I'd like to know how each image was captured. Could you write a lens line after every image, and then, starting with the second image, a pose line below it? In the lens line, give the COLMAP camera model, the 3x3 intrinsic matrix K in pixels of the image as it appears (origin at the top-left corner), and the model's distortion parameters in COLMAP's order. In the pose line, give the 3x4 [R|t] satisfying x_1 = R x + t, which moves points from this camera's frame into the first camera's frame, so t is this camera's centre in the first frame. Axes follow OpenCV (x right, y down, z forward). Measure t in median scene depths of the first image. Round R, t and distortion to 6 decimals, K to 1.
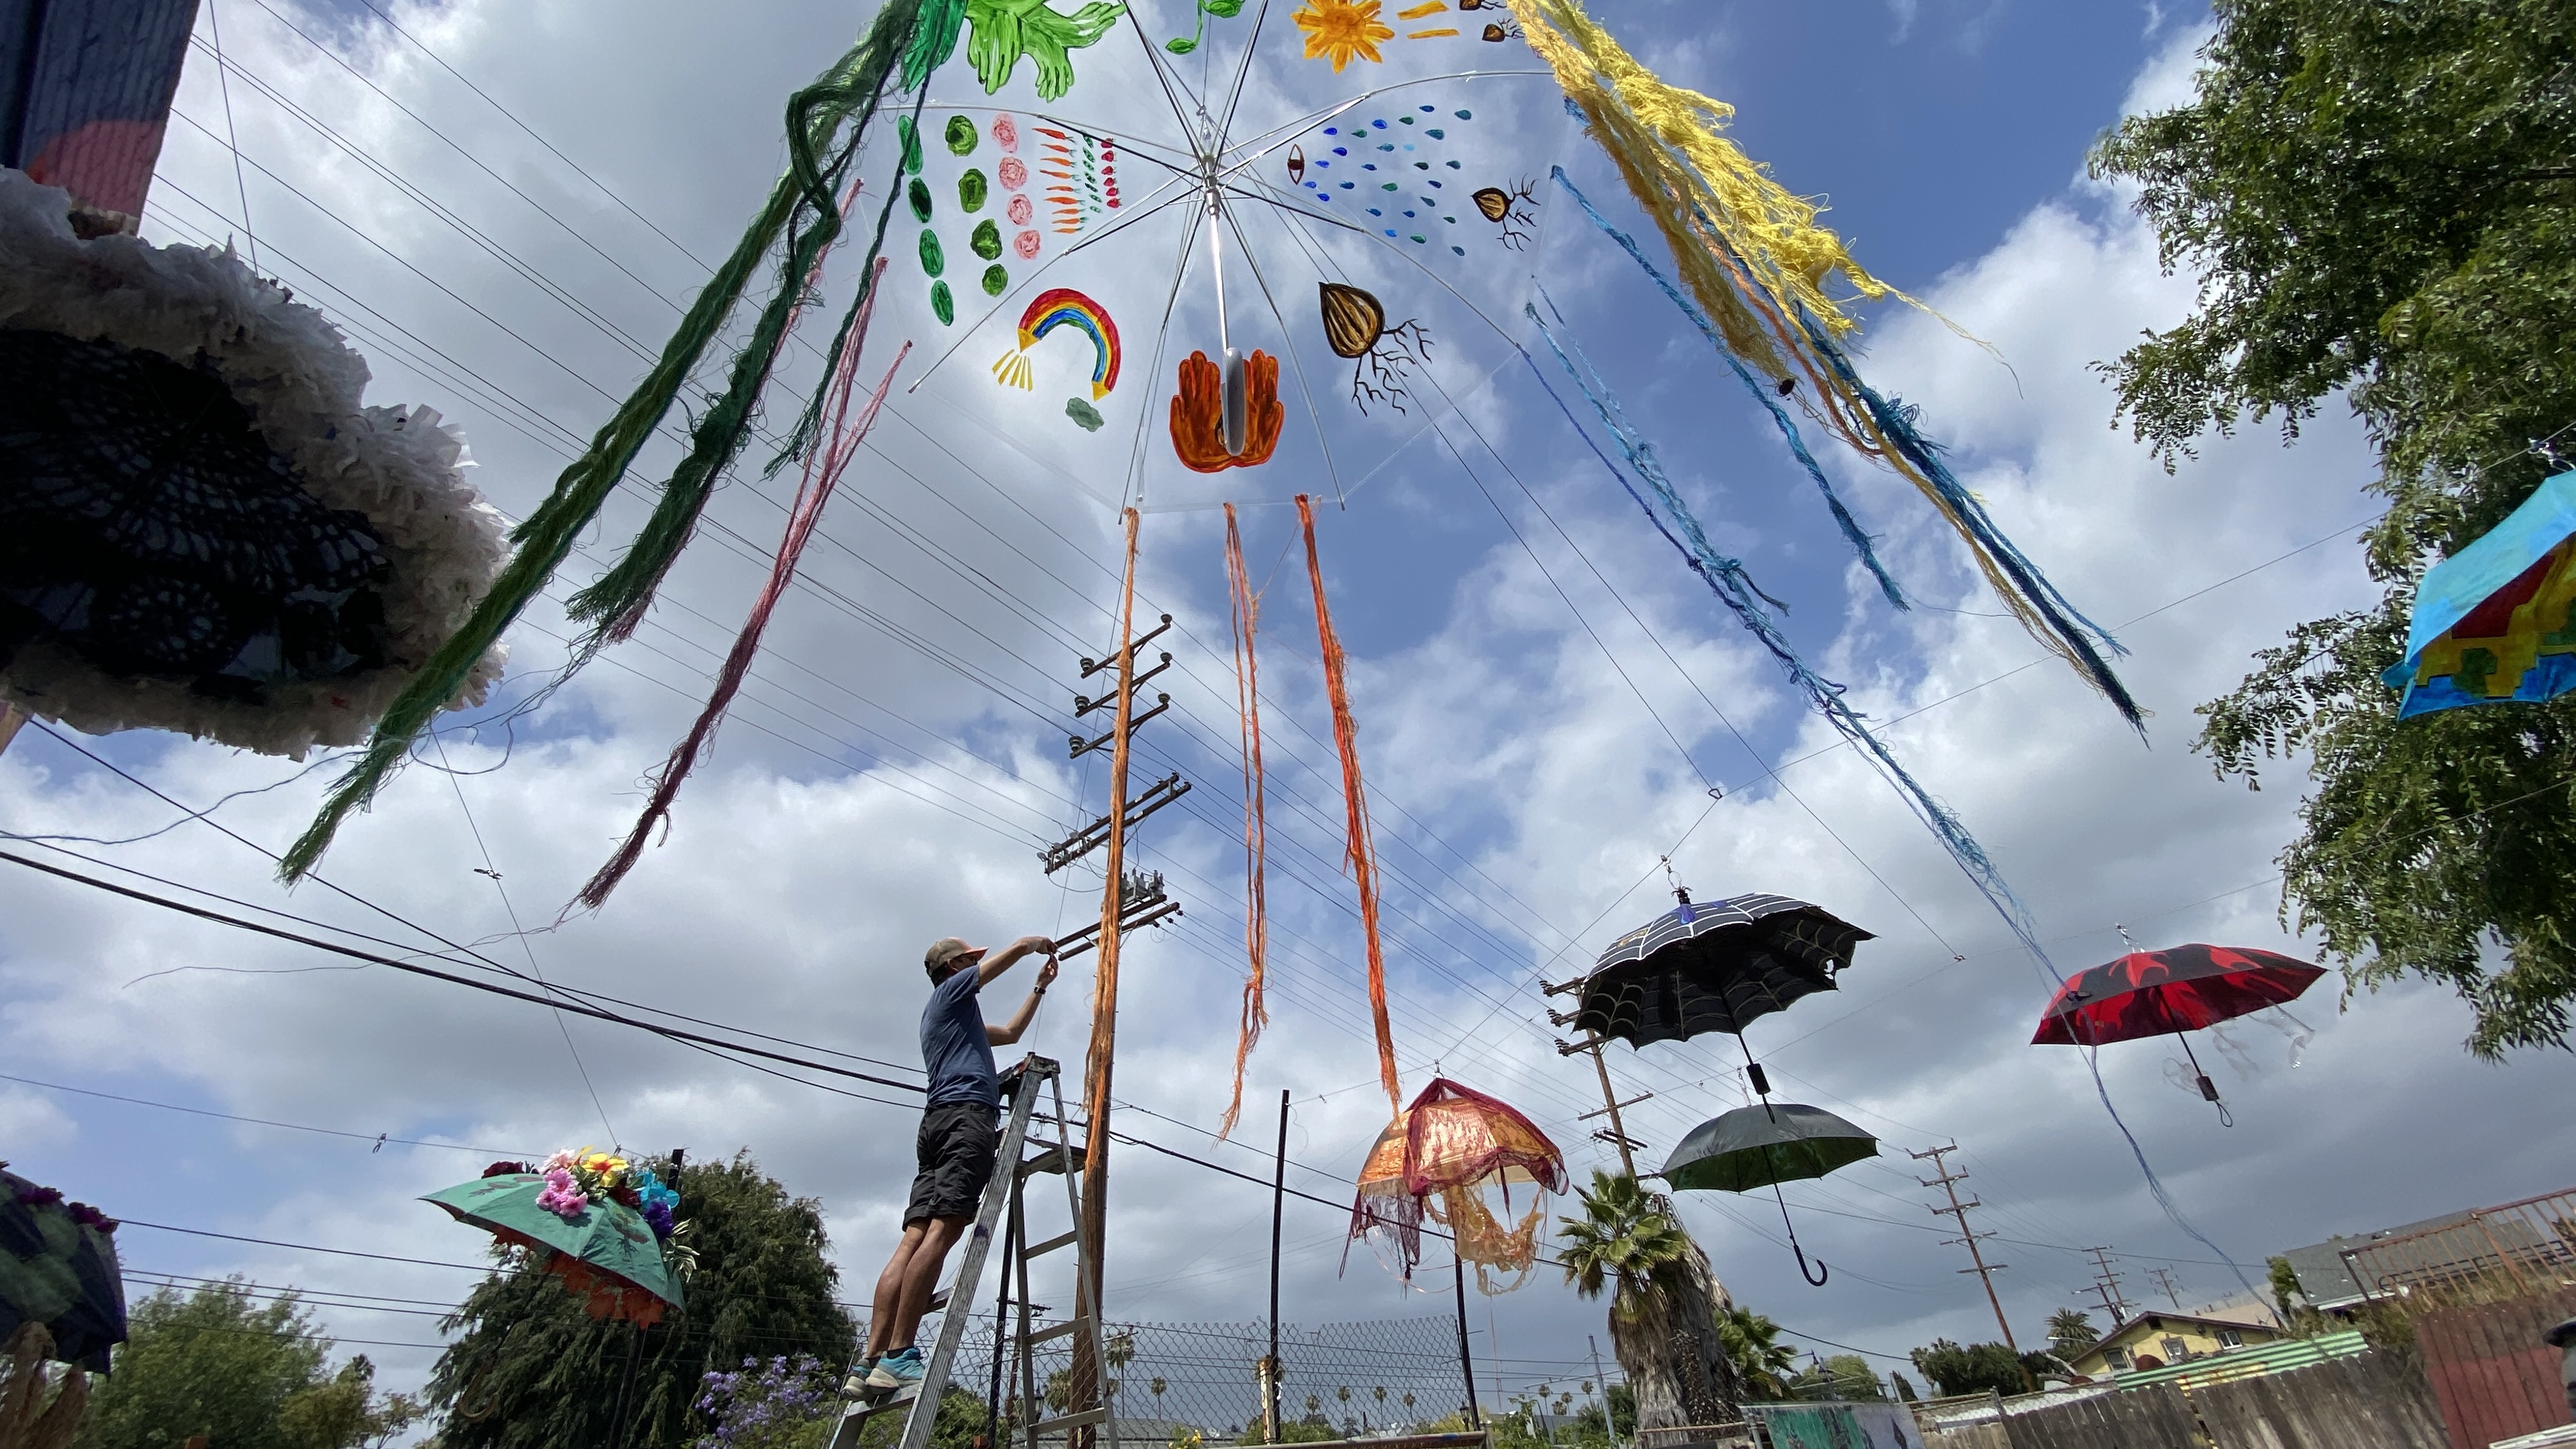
lens RADIAL K [[1056.2, 0, 1300.4], [0, 1056.2, 697.9], [0, 0, 1]] dist [0.008729, -0.012844]
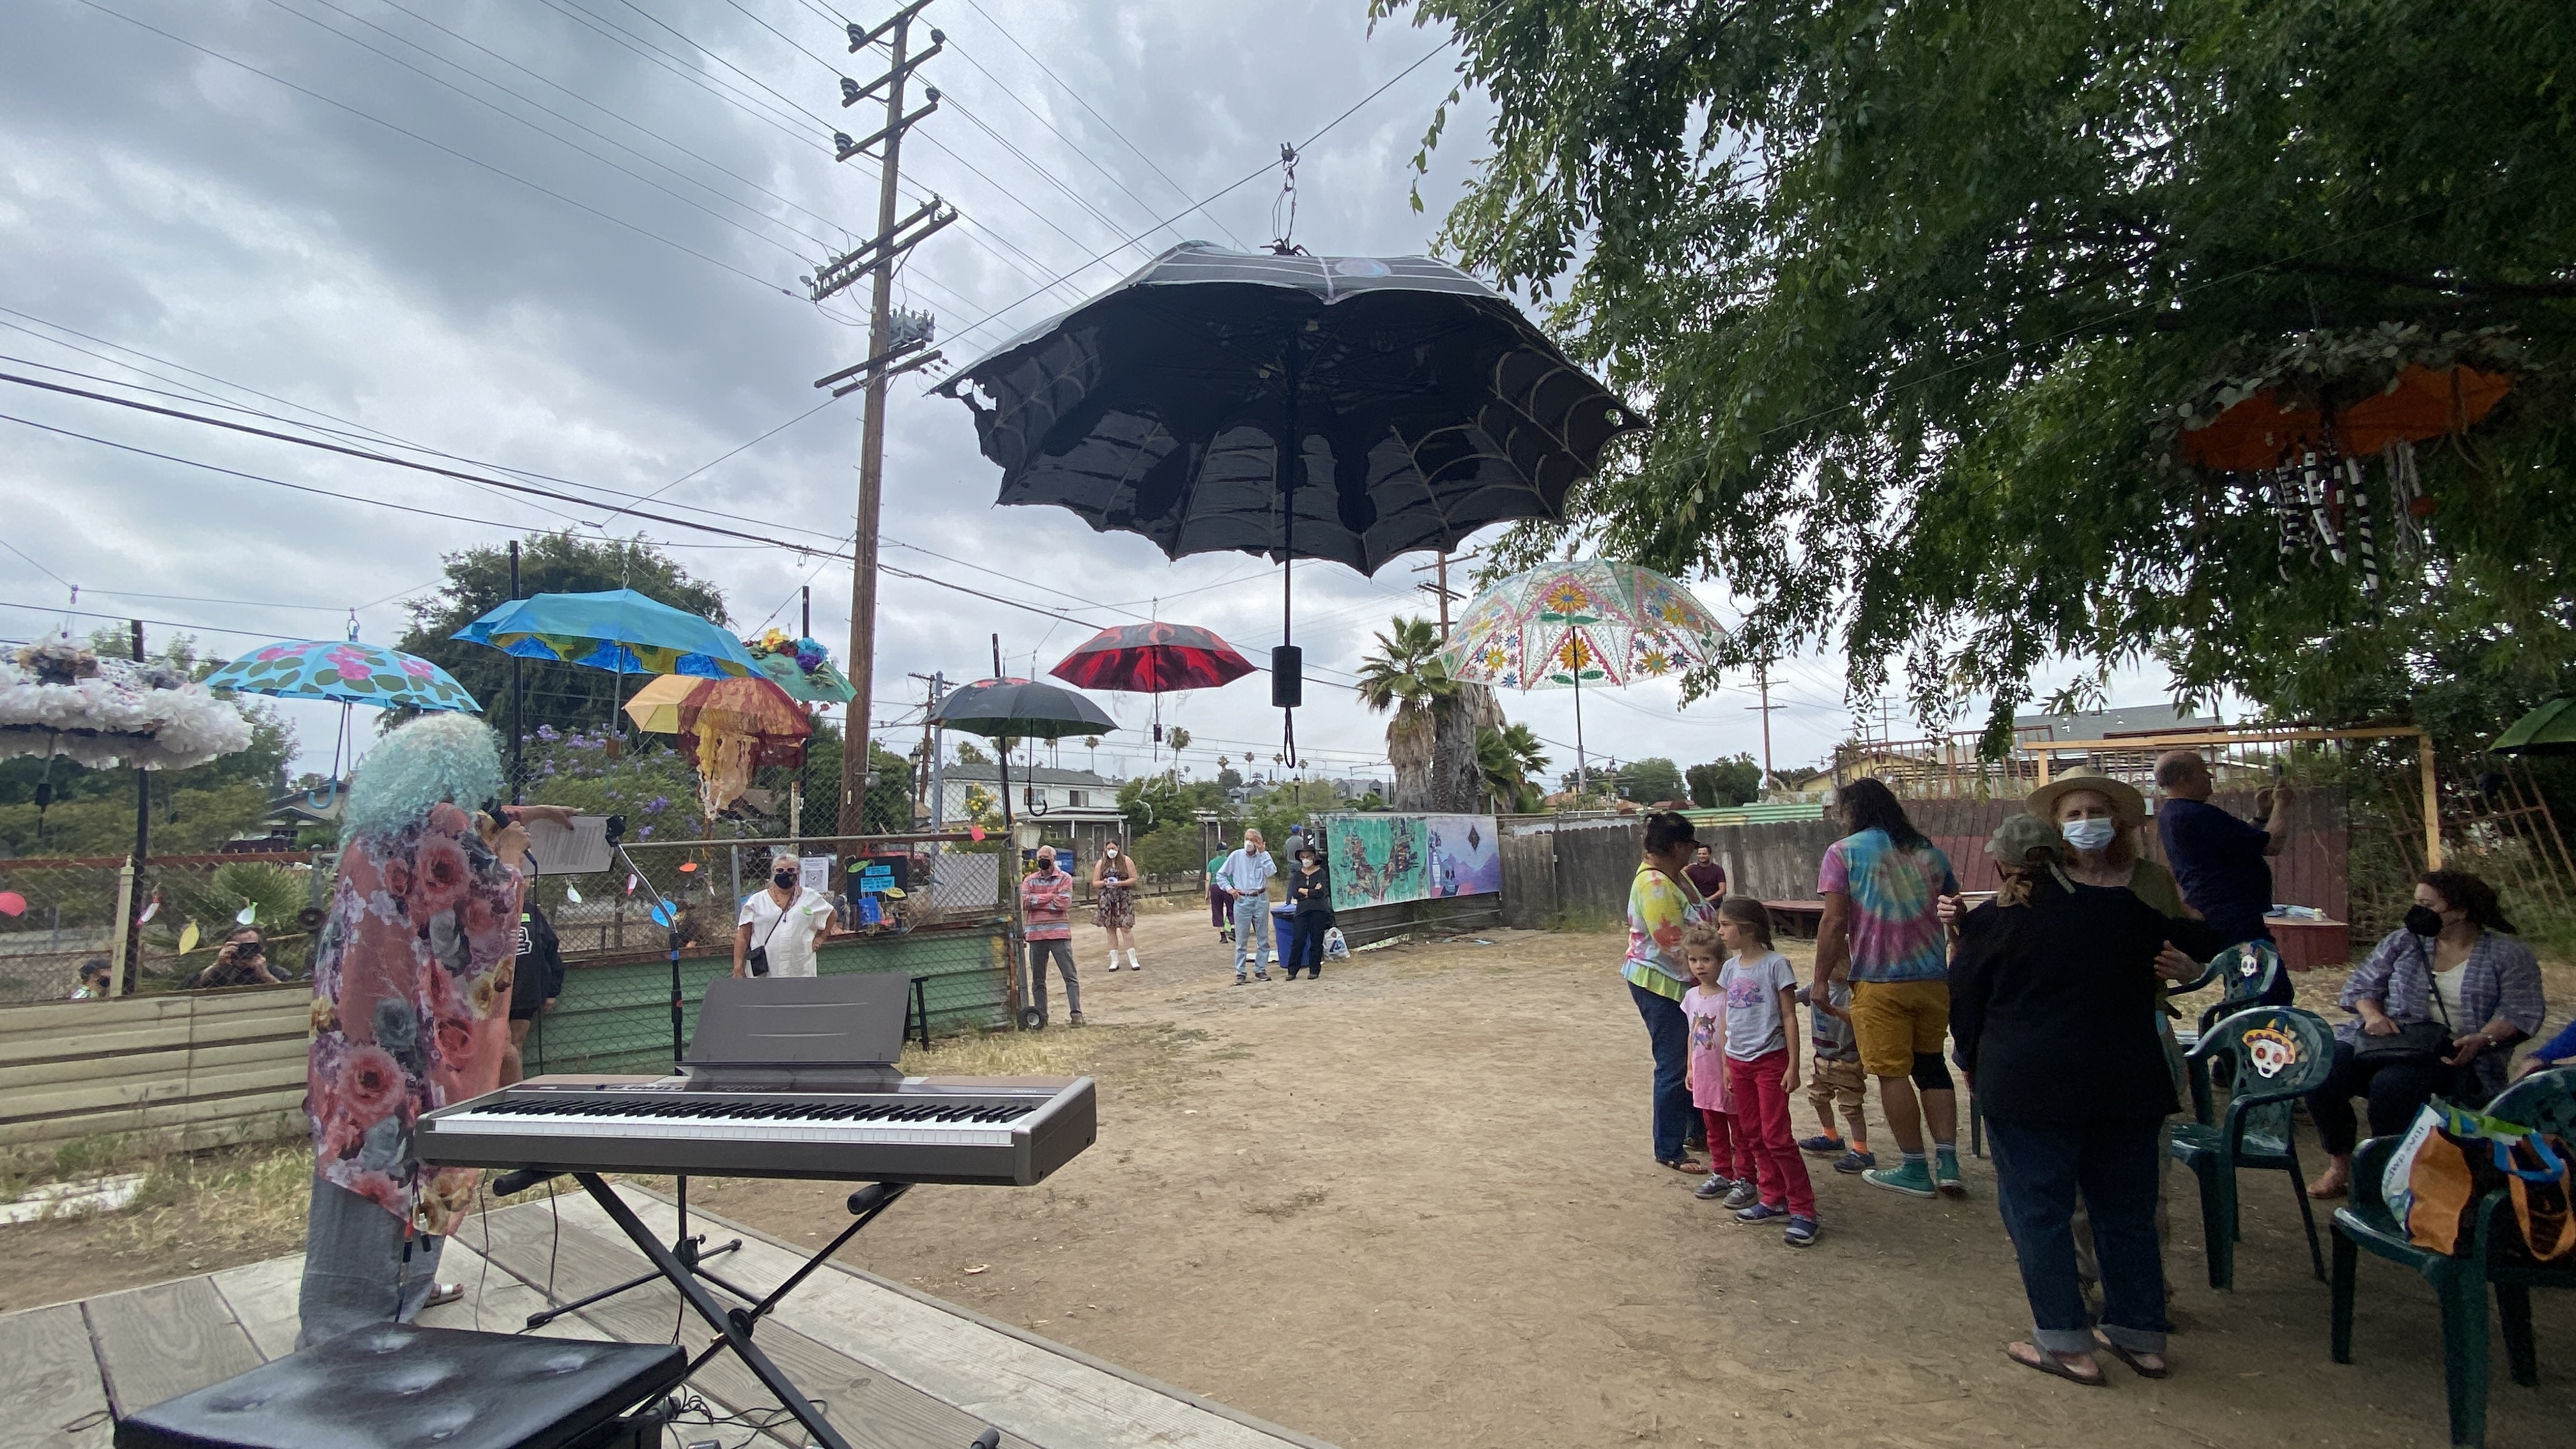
lens RADIAL K [[1056.2, 0, 1291.7], [0, 1056.2, 742.8], [0, 0, 1]] dist [0.008729, -0.012844]
pose [[0.995669, 0.064811, 0.066658, 0.153506], [-0.090507, 0.839687, 0.535476, -0.048817], [-0.021268, -0.539189, 0.841916, -0.021406]]
